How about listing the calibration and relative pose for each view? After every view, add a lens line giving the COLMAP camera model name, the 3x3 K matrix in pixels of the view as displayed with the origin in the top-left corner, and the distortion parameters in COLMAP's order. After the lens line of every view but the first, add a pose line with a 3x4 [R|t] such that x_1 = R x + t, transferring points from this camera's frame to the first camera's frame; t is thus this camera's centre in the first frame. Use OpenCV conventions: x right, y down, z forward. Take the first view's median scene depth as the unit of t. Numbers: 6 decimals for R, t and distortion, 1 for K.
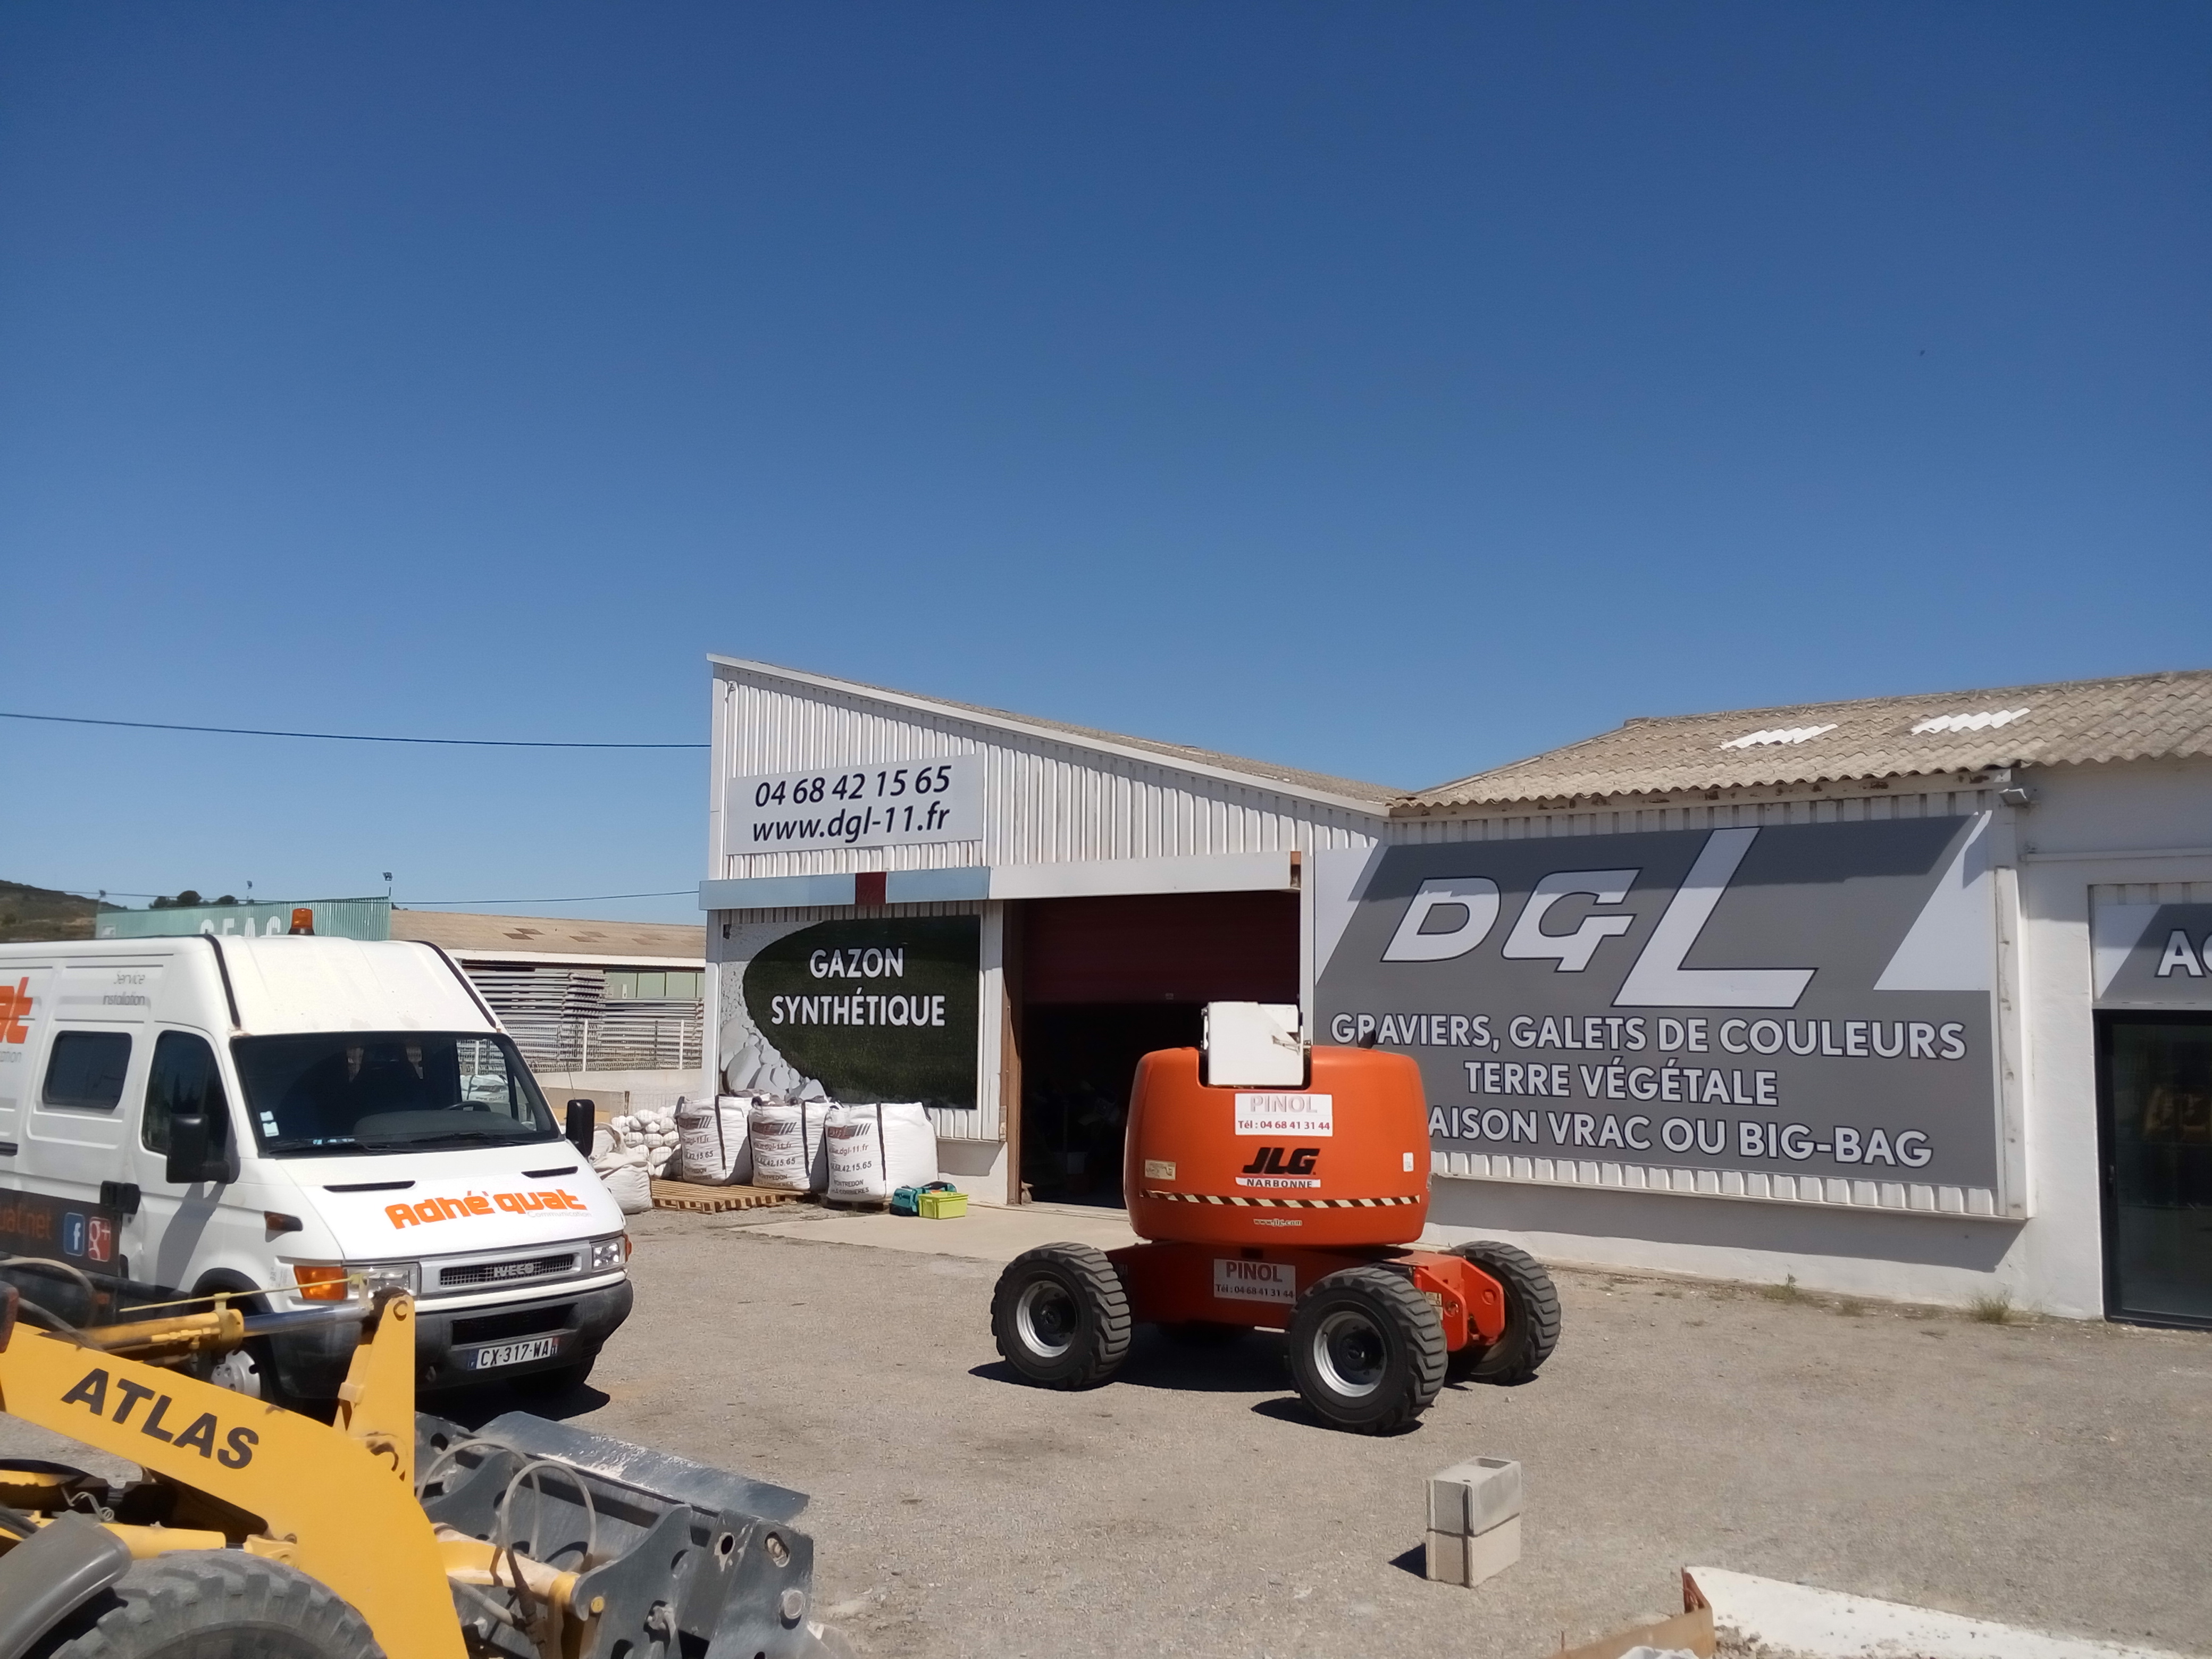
lens RADIAL K [[1630.8, 0, 1107.3], [0, 1630.8, 871.6], [0, 0, 1]] dist [0.071044, -0.038629]
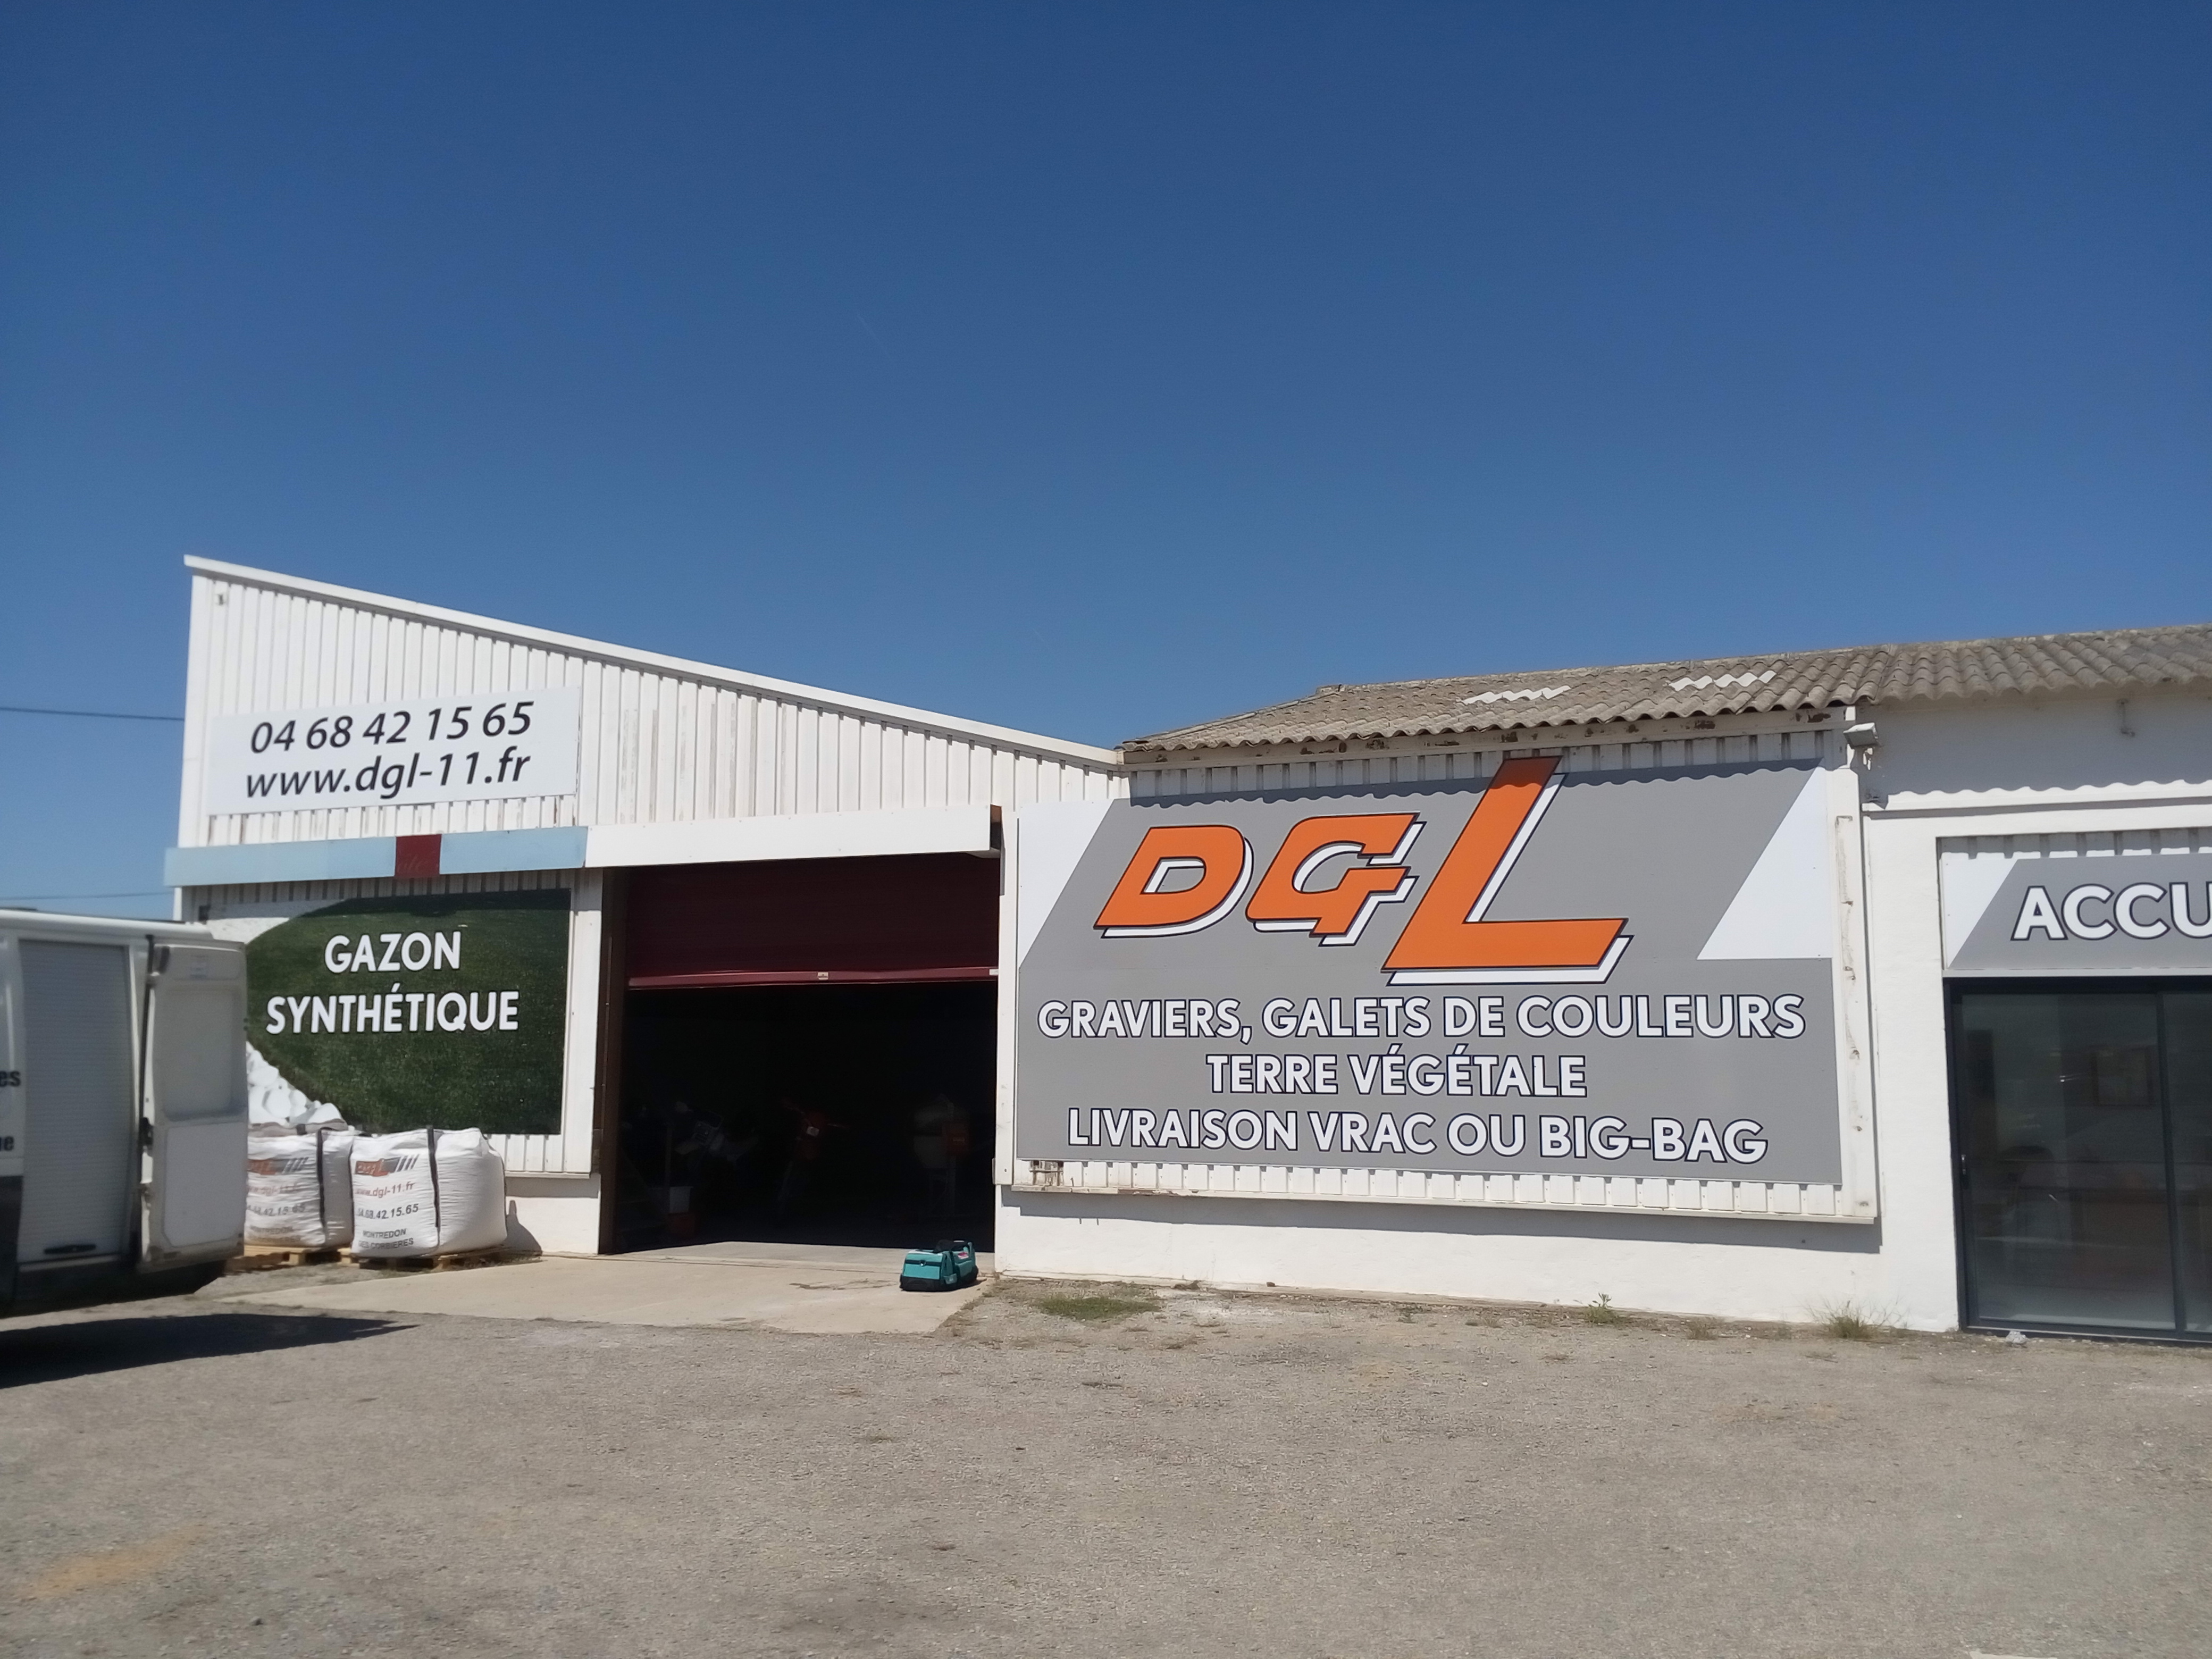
lens RADIAL K [[1630.8, 0, 1107.3], [0, 1630.8, 871.6], [0, 0, 1]] dist [0.071044, -0.038629]
pose [[0.961582, 0.023345, 0.273525, -0.059255], [-0.017527, 0.999566, -0.023695, 0.042395], [-0.273959, 0.017991, 0.961573, 0.209749]]
